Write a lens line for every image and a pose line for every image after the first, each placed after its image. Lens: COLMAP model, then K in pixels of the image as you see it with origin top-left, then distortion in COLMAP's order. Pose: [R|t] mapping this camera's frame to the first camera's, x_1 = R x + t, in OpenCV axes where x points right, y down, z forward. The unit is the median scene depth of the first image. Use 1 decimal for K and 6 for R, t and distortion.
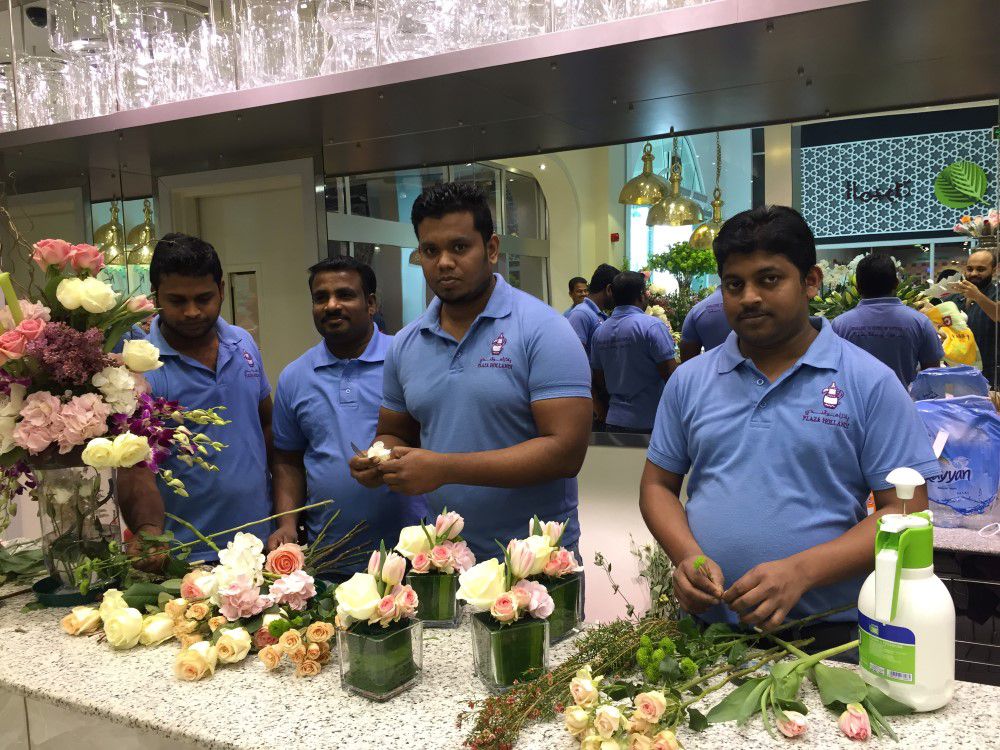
lens RADIAL K [[776.4, 0, 500.0], [0, 776.4, 375.0], [0, 0, 1]] dist [-0.028189, -0.000982]
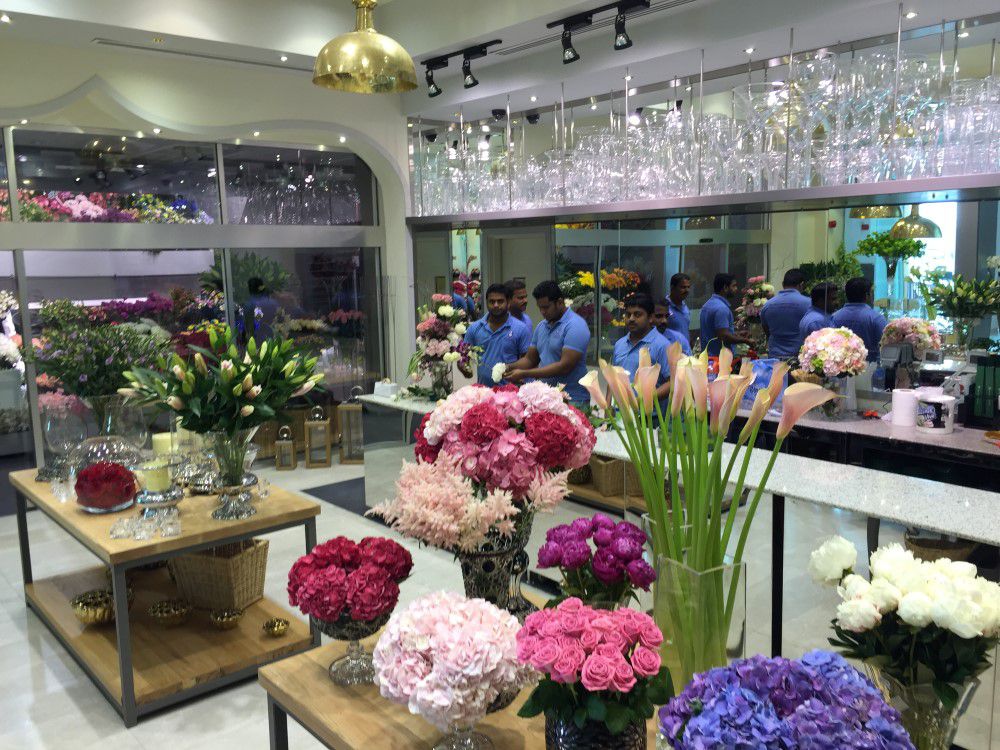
lens RADIAL K [[853.4, 0, 500.0], [0, 853.4, 375.0], [0, 0, 1]] dist [-0.000861, -0.000737]
pose [[0.904988, 0.069181, -0.419775, 1.283106], [-0.040593, 0.996230, 0.076668, -0.120529], [0.423496, -0.052343, 0.904384, -2.328426]]
